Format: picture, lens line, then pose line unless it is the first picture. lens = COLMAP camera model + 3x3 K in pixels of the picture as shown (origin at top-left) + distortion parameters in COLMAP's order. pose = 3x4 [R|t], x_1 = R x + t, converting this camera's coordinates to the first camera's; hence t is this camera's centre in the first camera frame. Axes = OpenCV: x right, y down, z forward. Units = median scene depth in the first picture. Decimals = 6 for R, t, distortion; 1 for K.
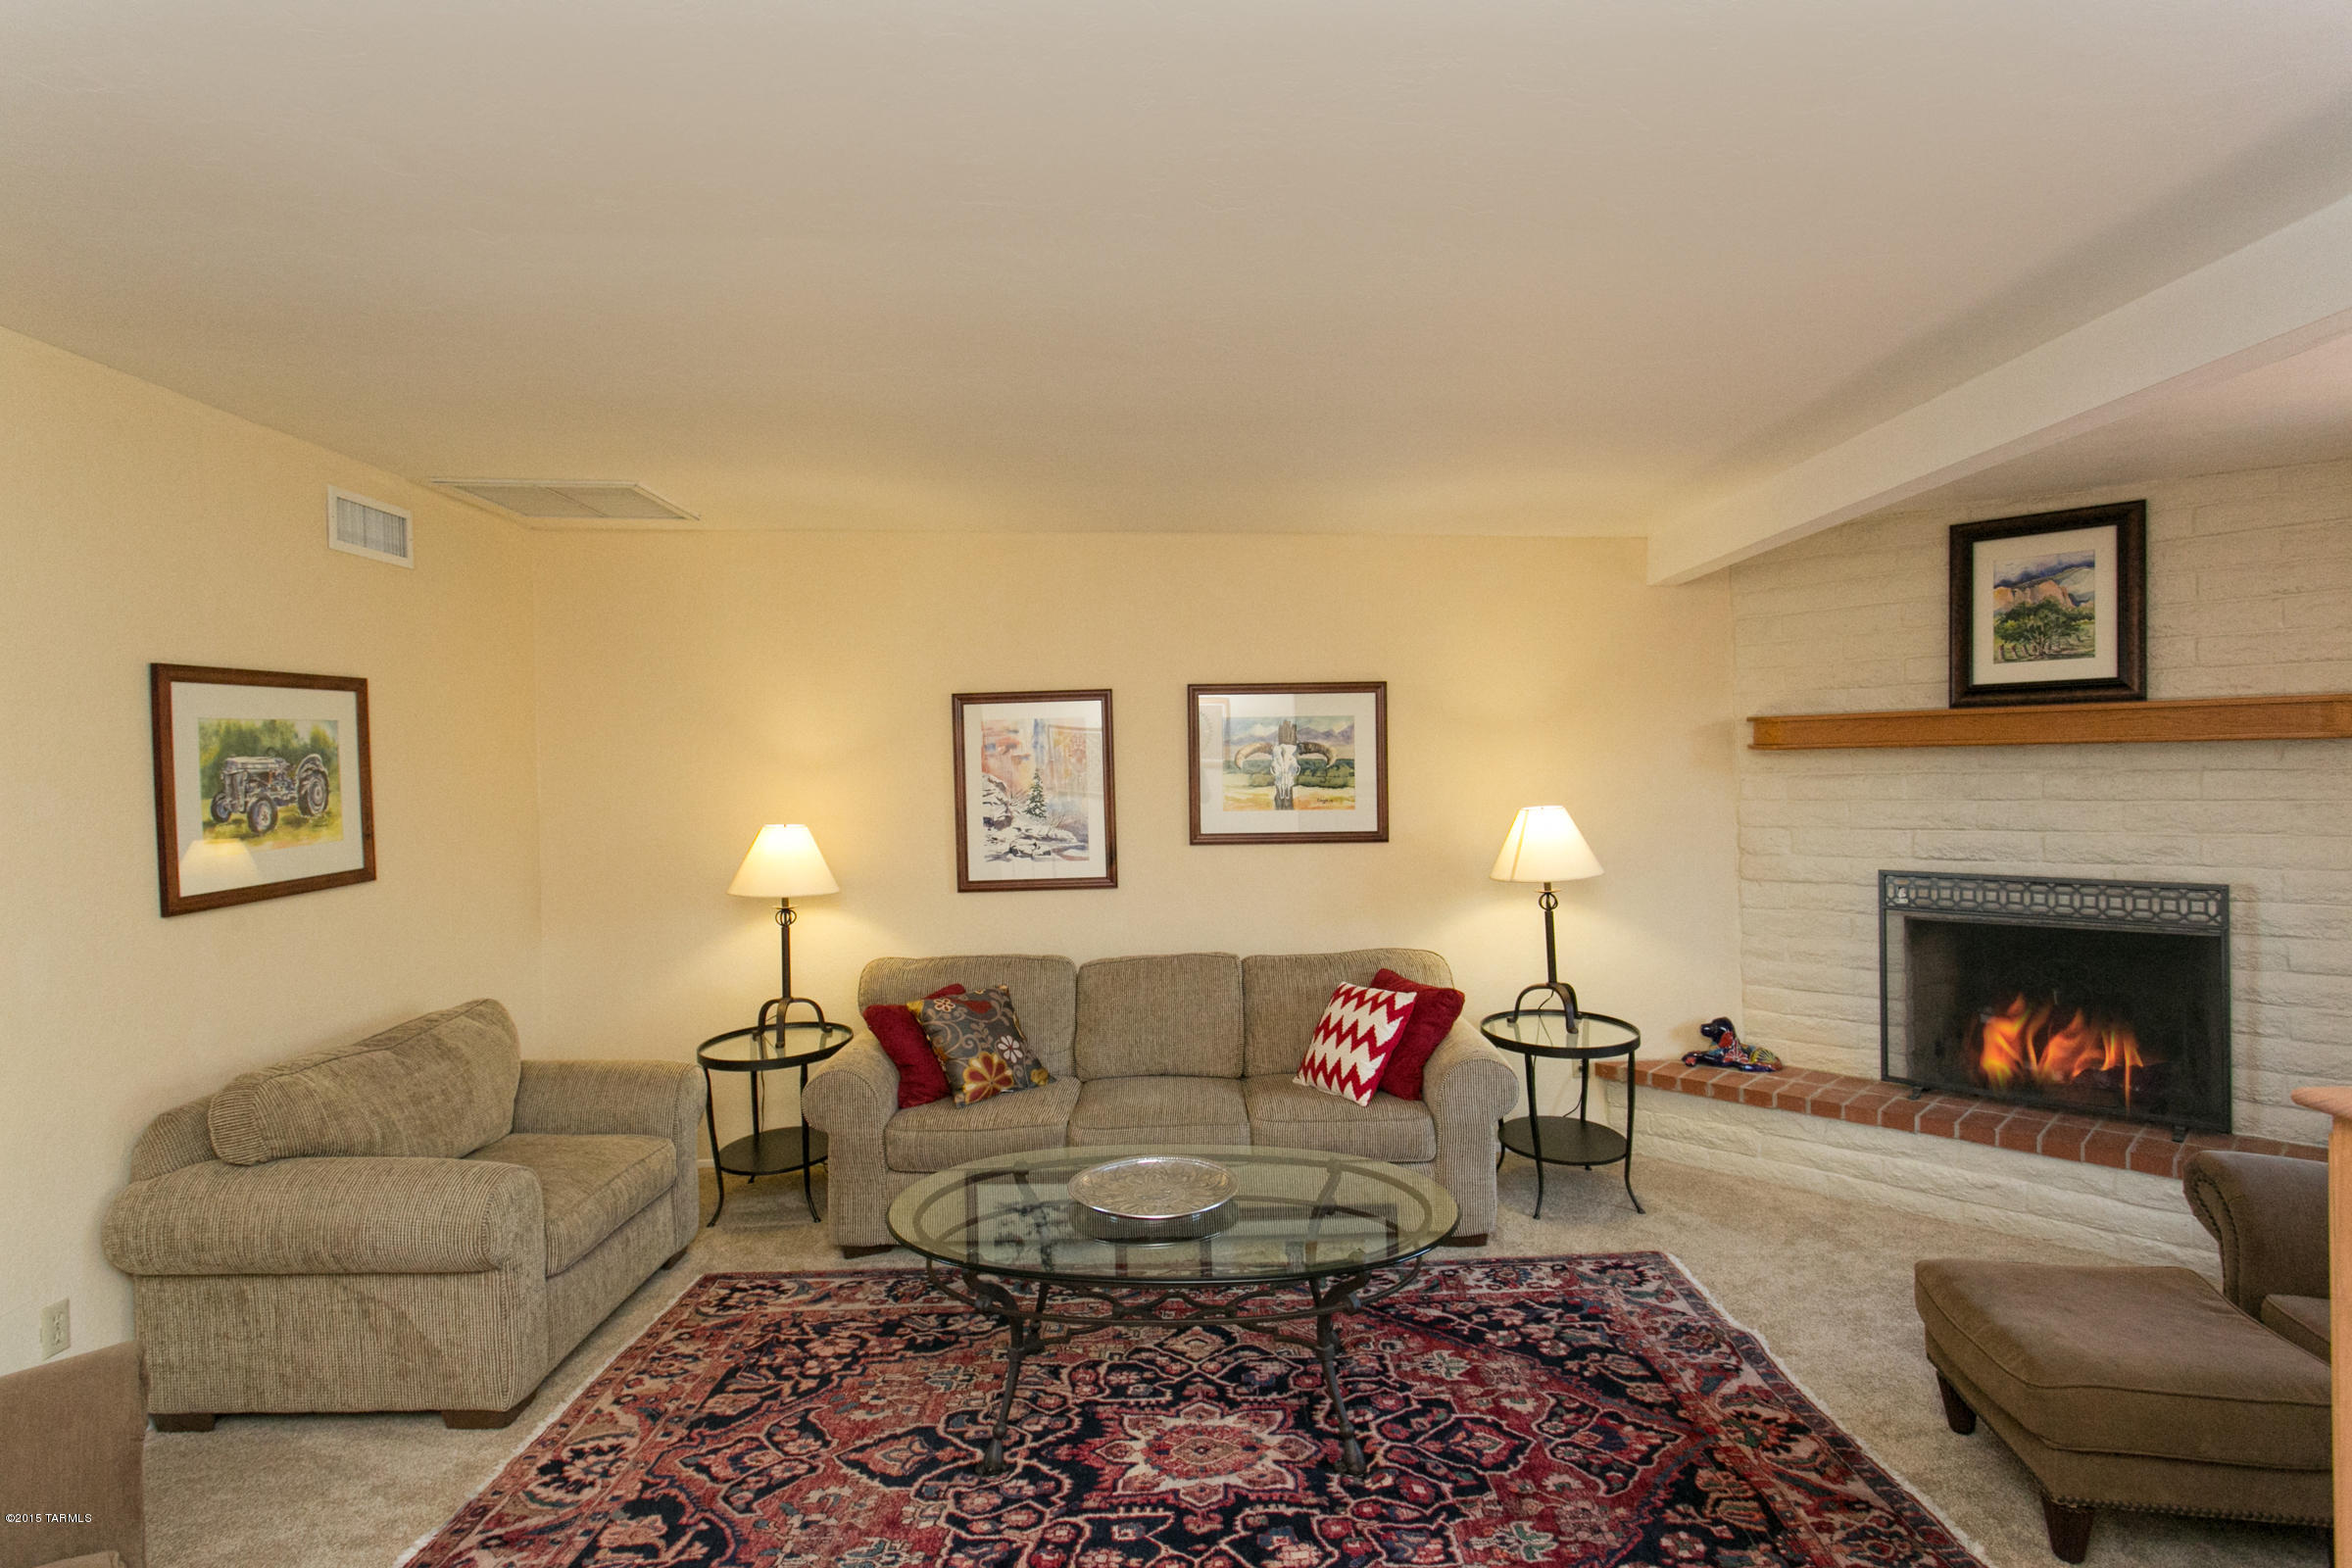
lens RADIAL K [[1242.2, 0, 1163.6], [0, 1242.2, 783.4], [0, 0, 1]] dist [0.000357, 0.002250]
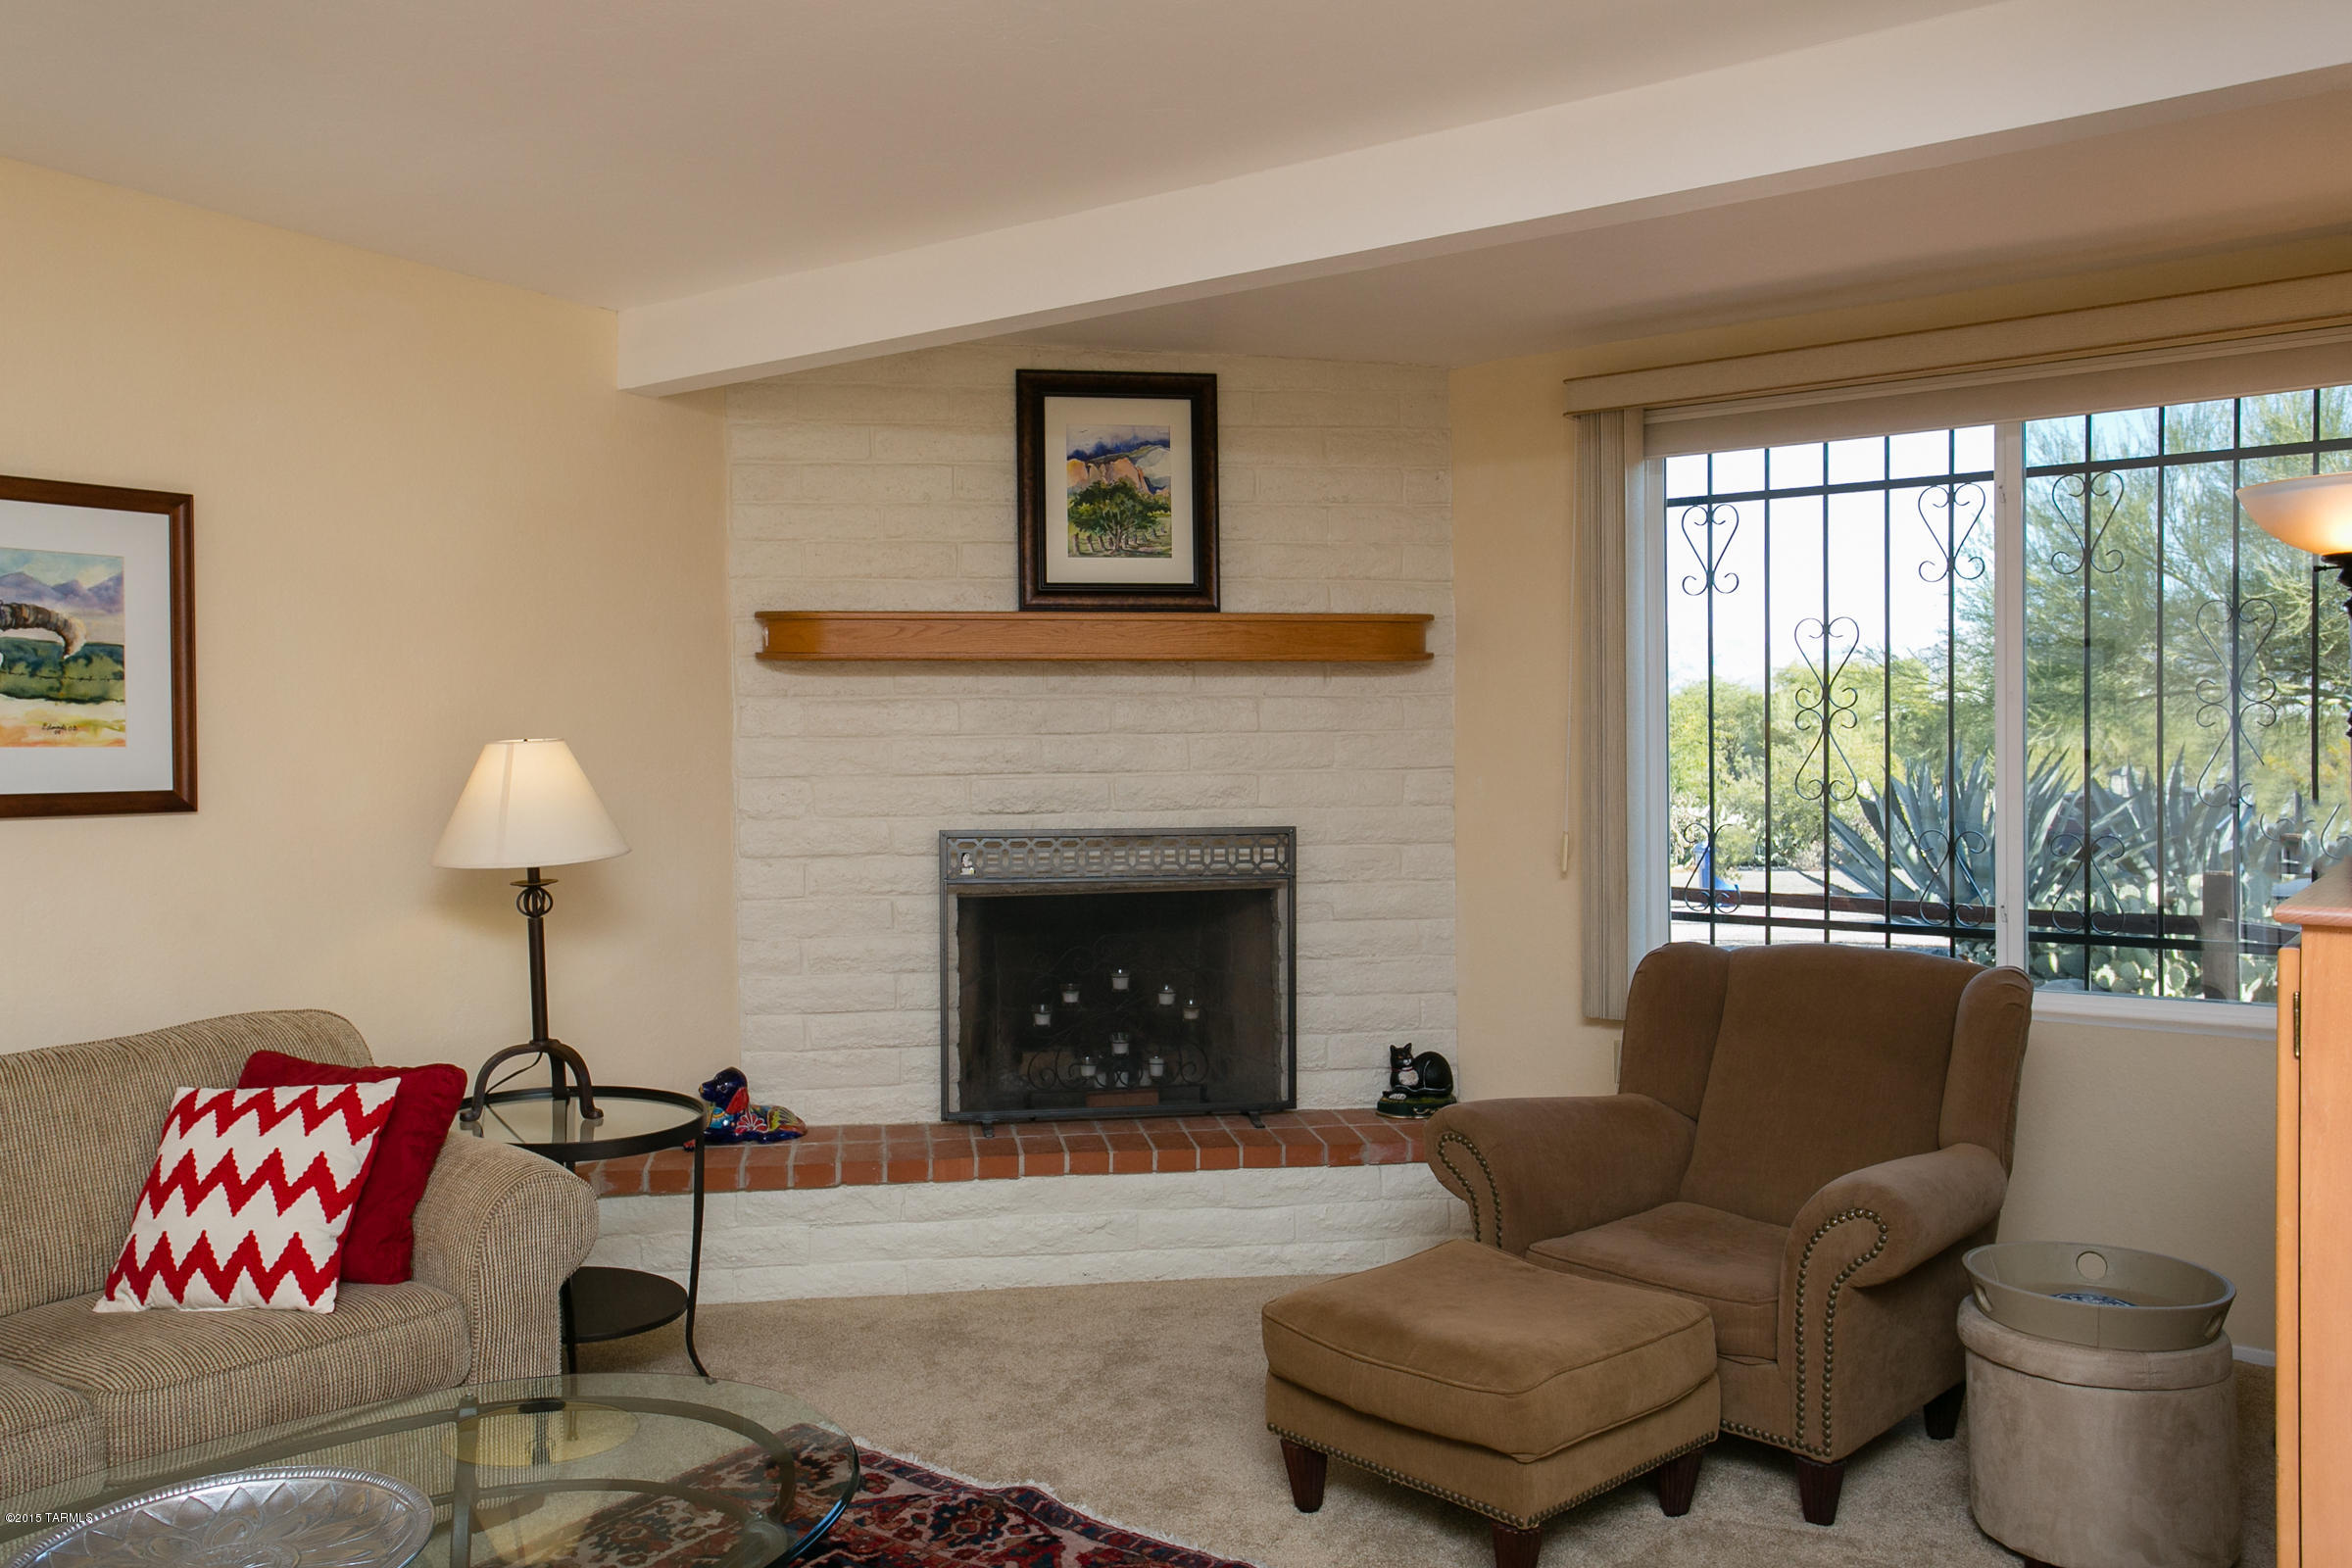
lens RADIAL K [[1920.0, 0, 1193.0], [0, 1920.0, 779.6], [0, 0, 1]] dist [-0.011694, 0.040424]
pose [[0.576039, -0.004208, 0.817411, -0.269866], [0.005158, 0.999986, 0.001513, 0.041821], [-0.817406, 0.003345, 0.576053, 0.254061]]
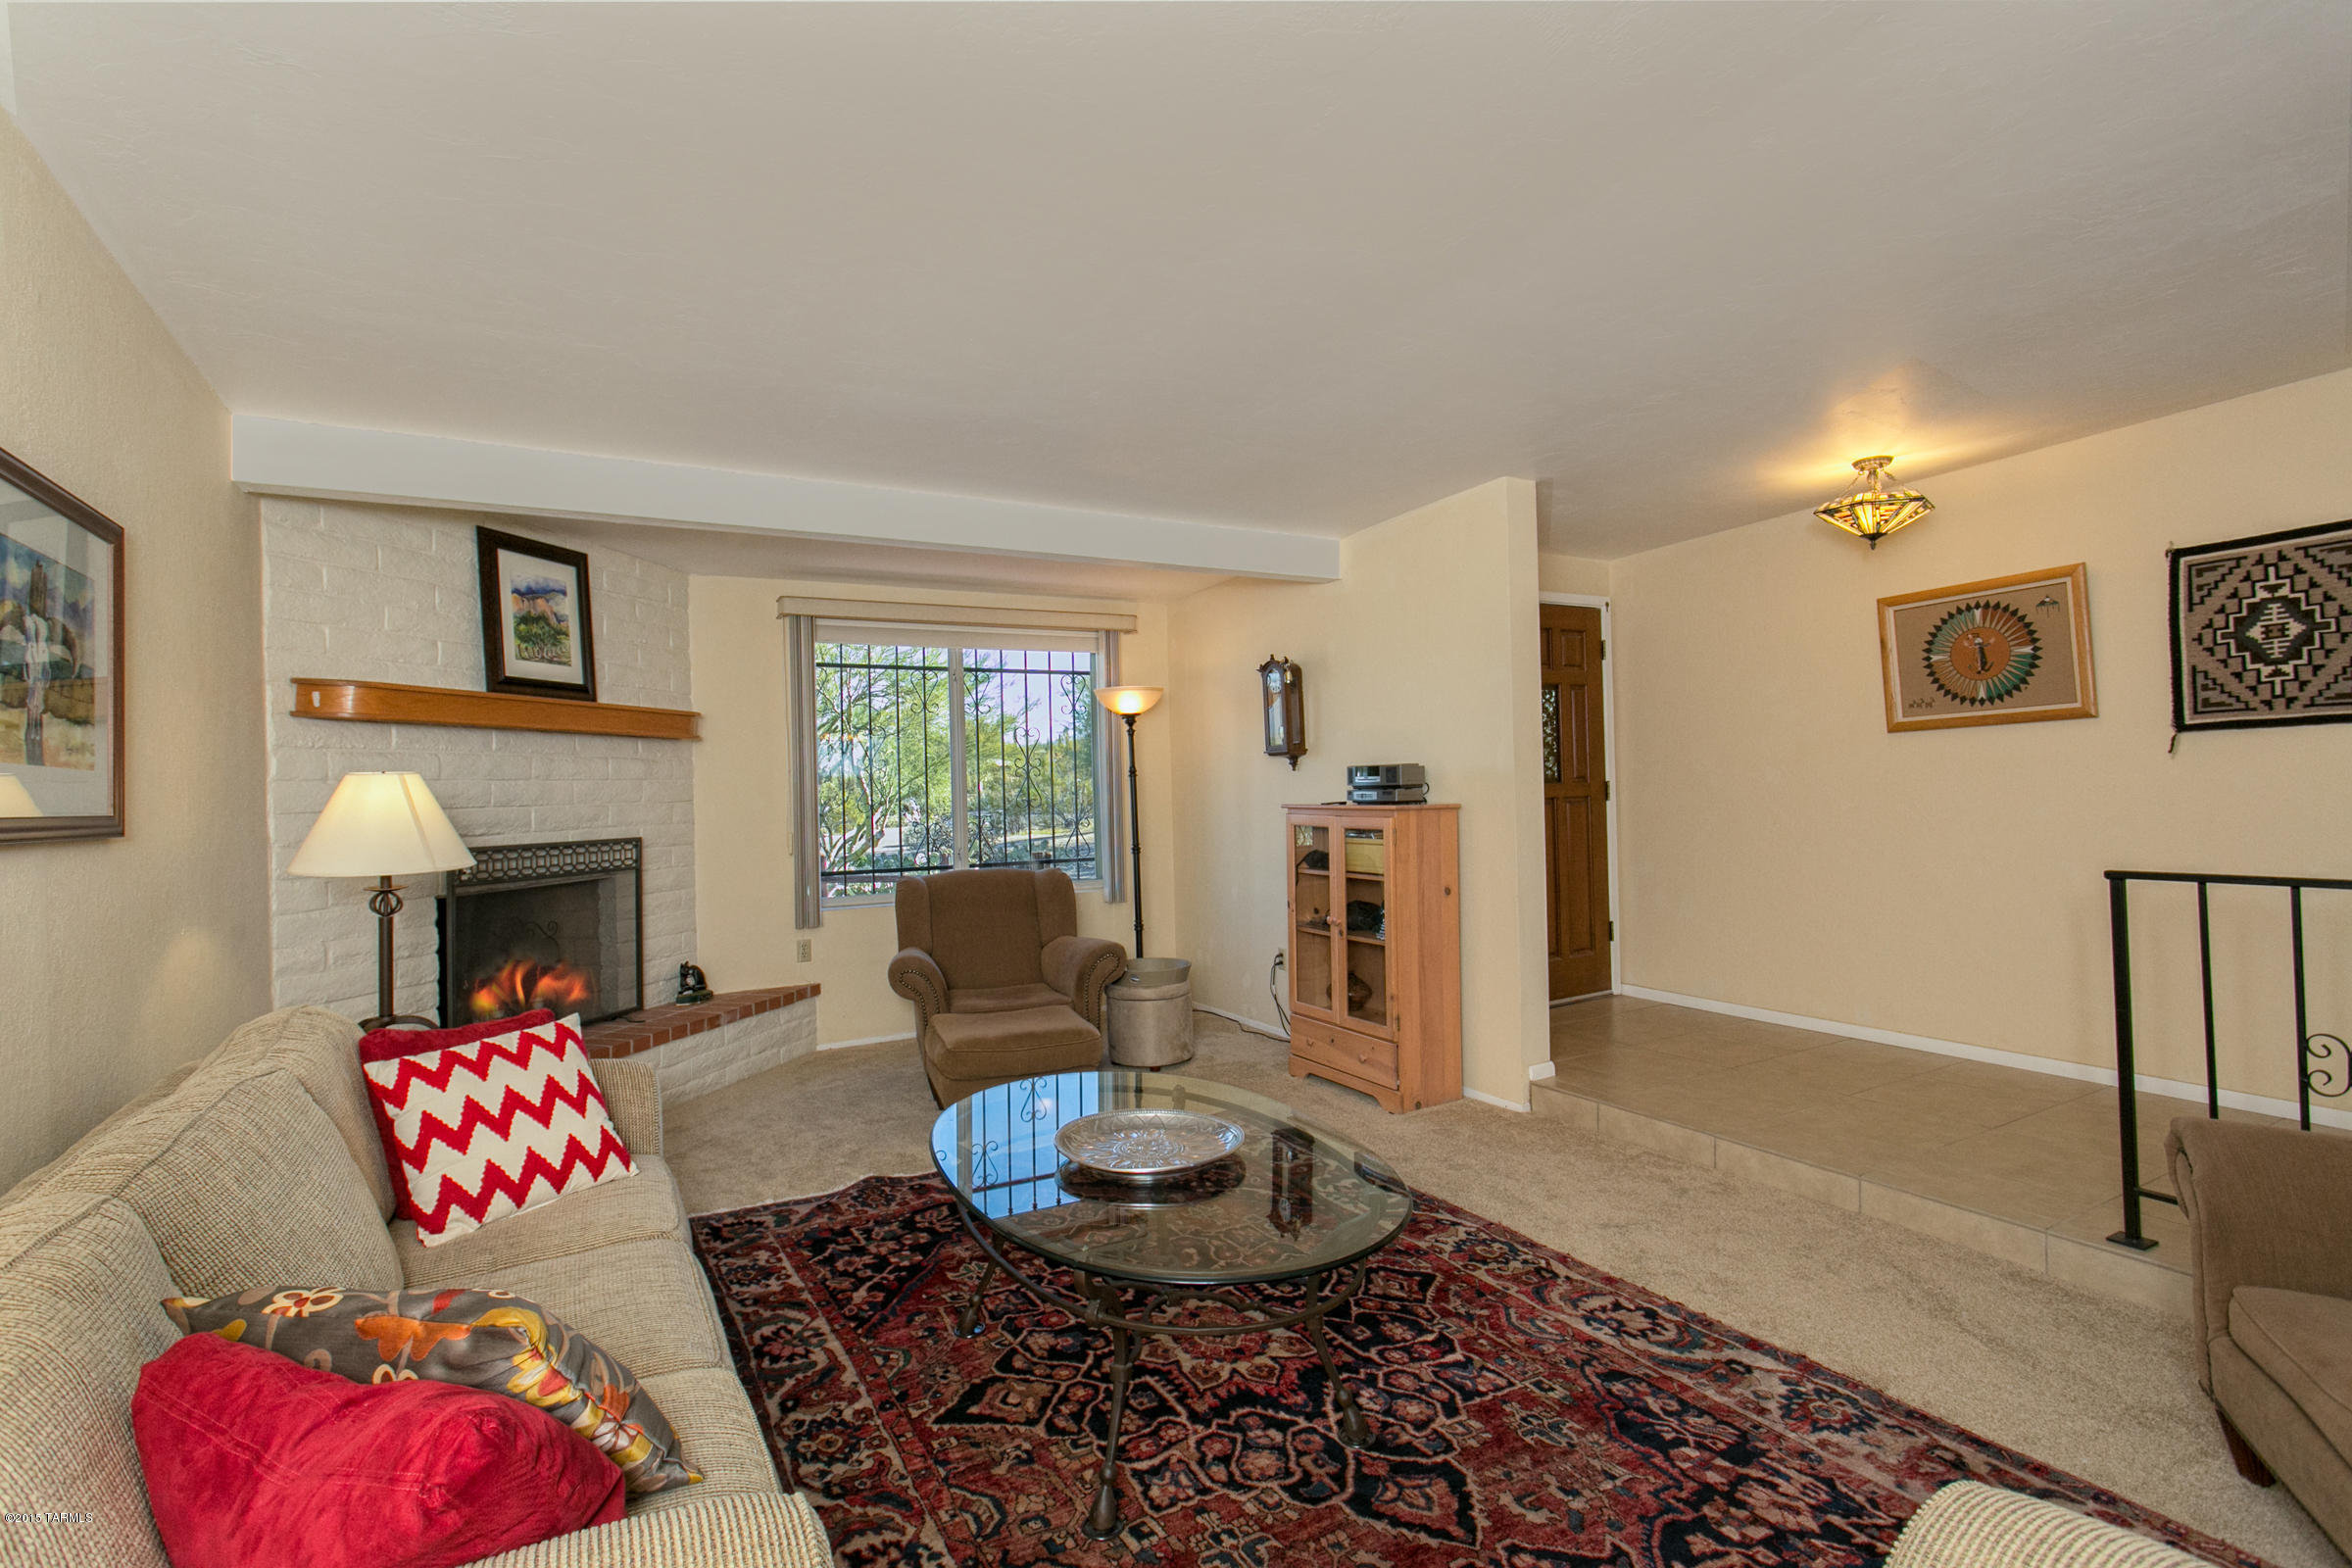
lens RADIAL K [[1109.4, 0, 1186.5], [0, 1109.4, 780.6], [0, 0, 1]] dist [-0.000548, 0.002668]
pose [[-0.514579, 0.038777, 0.856566, -0.527009], [0.046412, 0.998772, -0.017333, 0.062326], [-0.856186, 0.030835, -0.515747, 1.022670]]
